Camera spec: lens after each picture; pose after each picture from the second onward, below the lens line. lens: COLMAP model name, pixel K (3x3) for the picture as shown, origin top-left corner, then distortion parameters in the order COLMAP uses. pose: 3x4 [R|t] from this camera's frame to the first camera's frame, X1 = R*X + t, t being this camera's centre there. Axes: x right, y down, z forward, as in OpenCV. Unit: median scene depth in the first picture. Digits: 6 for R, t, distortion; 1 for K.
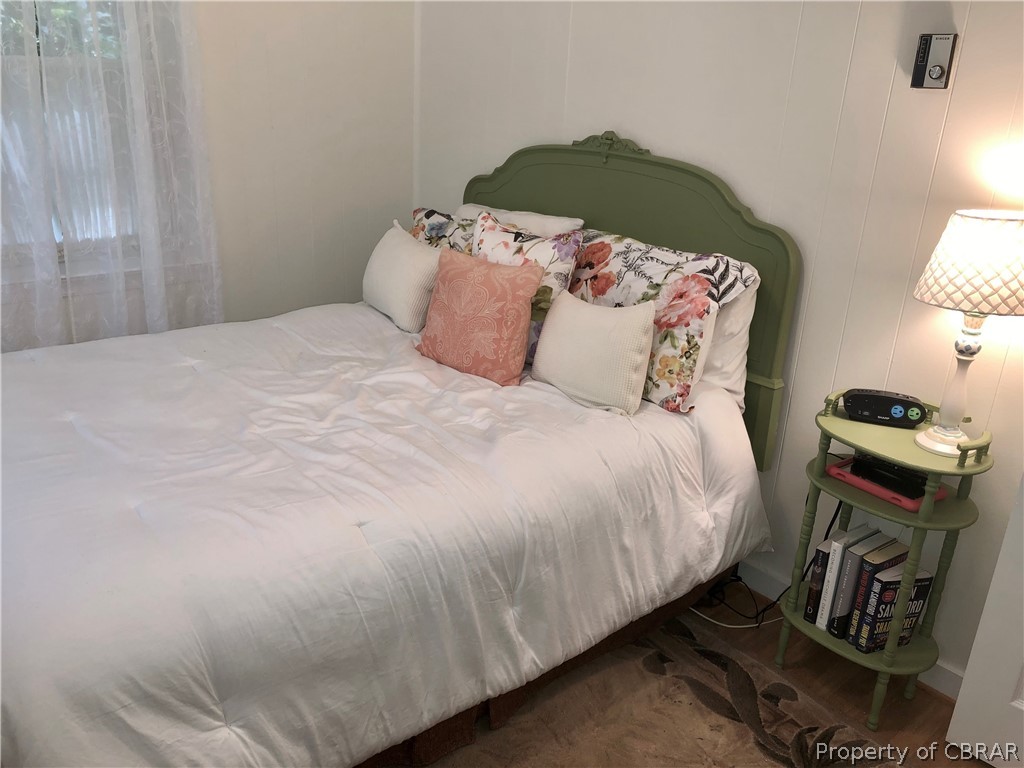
lens RADIAL K [[824.4, 0, 506.9], [0, 824.4, 375.9], [0, 0, 1]] dist [0.008068, -0.006565]
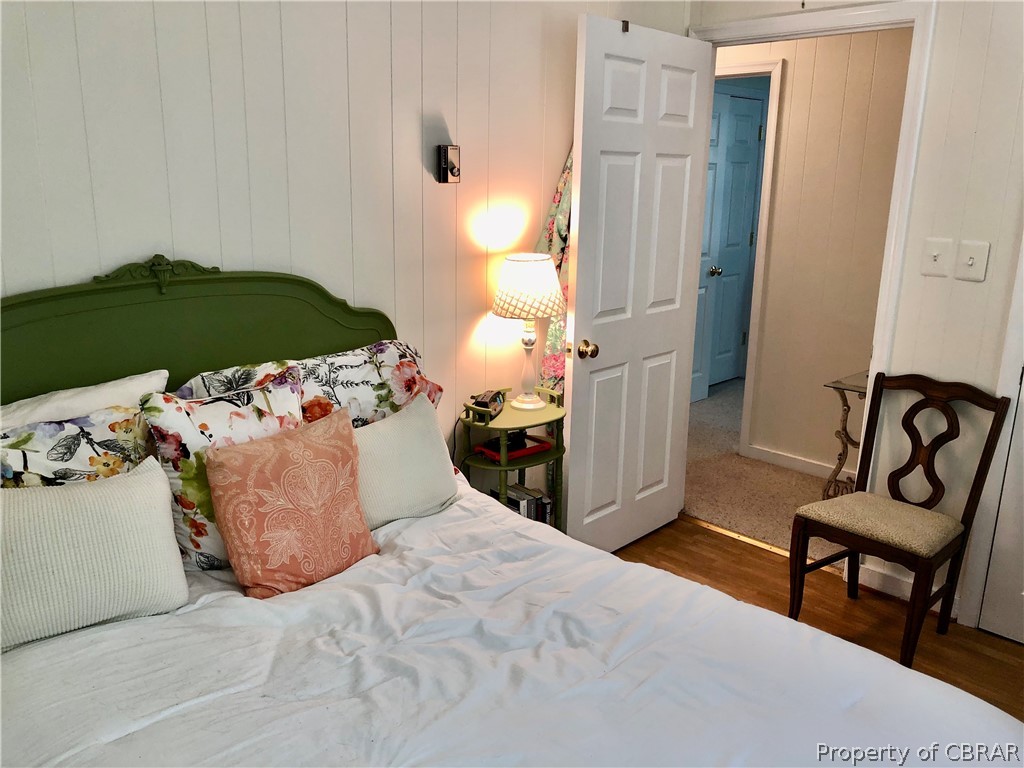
lens RADIAL K [[824.4, 0, 506.9], [0, 824.4, 375.9], [0, 0, 1]] dist [0.008068, -0.006565]
pose [[-0.037417, -0.280960, 0.958990, -0.745712], [0.345143, 0.896972, 0.276257, -0.326984], [-0.937804, 0.341326, 0.063410, 0.749417]]
